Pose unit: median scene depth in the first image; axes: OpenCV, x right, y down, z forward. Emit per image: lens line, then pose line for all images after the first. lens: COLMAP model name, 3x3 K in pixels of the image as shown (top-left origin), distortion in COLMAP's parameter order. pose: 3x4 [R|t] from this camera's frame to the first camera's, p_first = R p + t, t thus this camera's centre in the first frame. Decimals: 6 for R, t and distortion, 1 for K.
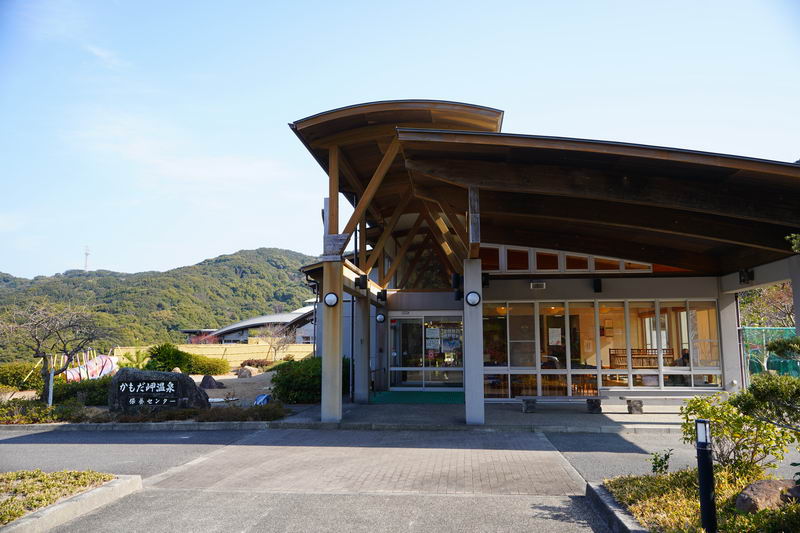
lens RADIAL K [[632.7, 0, 399.4], [0, 632.7, 264.0], [0, 0, 1]] dist [-0.009640, 0.010596]
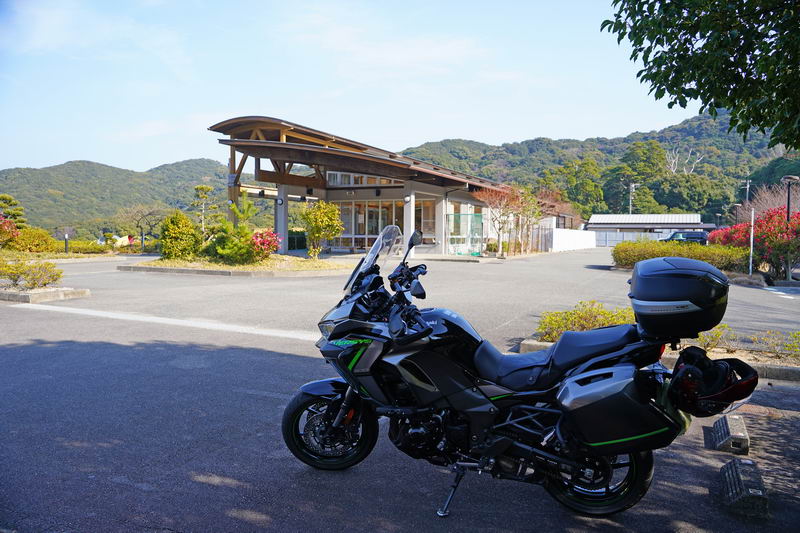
lens RADIAL K [[632.7, 0, 397.9], [0, 632.7, 265.4], [0, 0, 1]] dist [-0.009640, 0.010596]
pose [[0.948861, 0.021677, -0.314950, 0.350739], [0.034613, 0.984482, 0.172040, -0.027789], [0.313792, -0.174143, 0.933386, -0.299131]]
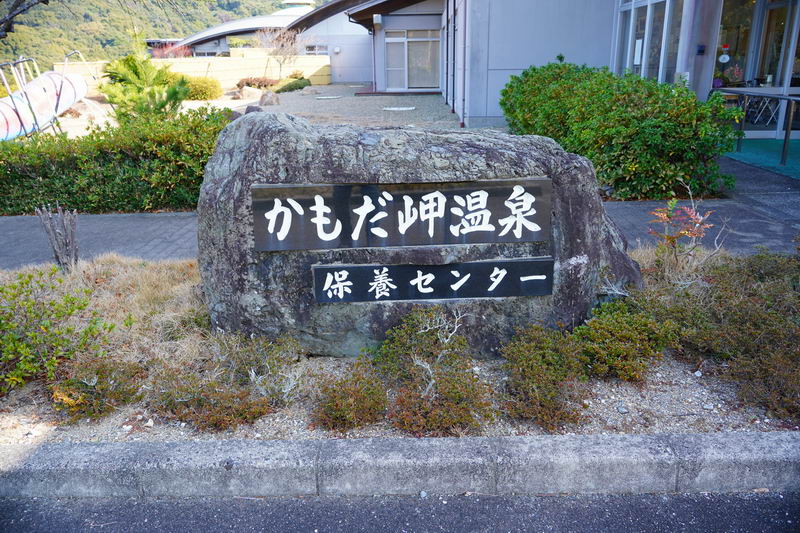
lens RADIAL K [[632.7, 0, 403.3], [0, 632.7, 262.9], [0, 0, 1]] dist [-0.009640, 0.010596]
pose [[0.996787, -0.035071, 0.072005, -0.100396], [0.001295, 0.905975, 0.423329, 0.030097], [-0.080082, -0.421876, 0.903110, 0.197311]]
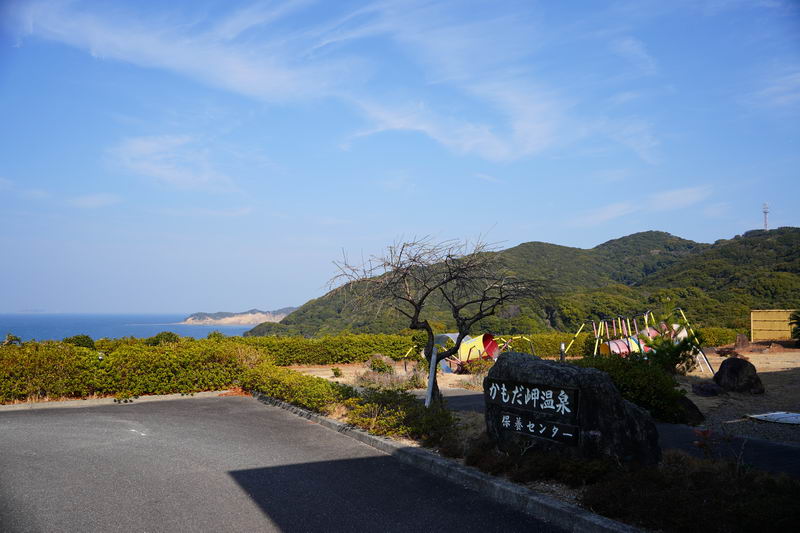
lens RADIAL K [[632.7, 0, 400.3], [0, 632.7, 270.6], [0, 0, 1]] dist [-0.009640, 0.010596]
pose [[0.542853, -0.051595, -0.838241, -0.010290], [0.109701, 0.993916, 0.009867, 0.020400], [0.832632, -0.097313, 0.545210, 0.161427]]
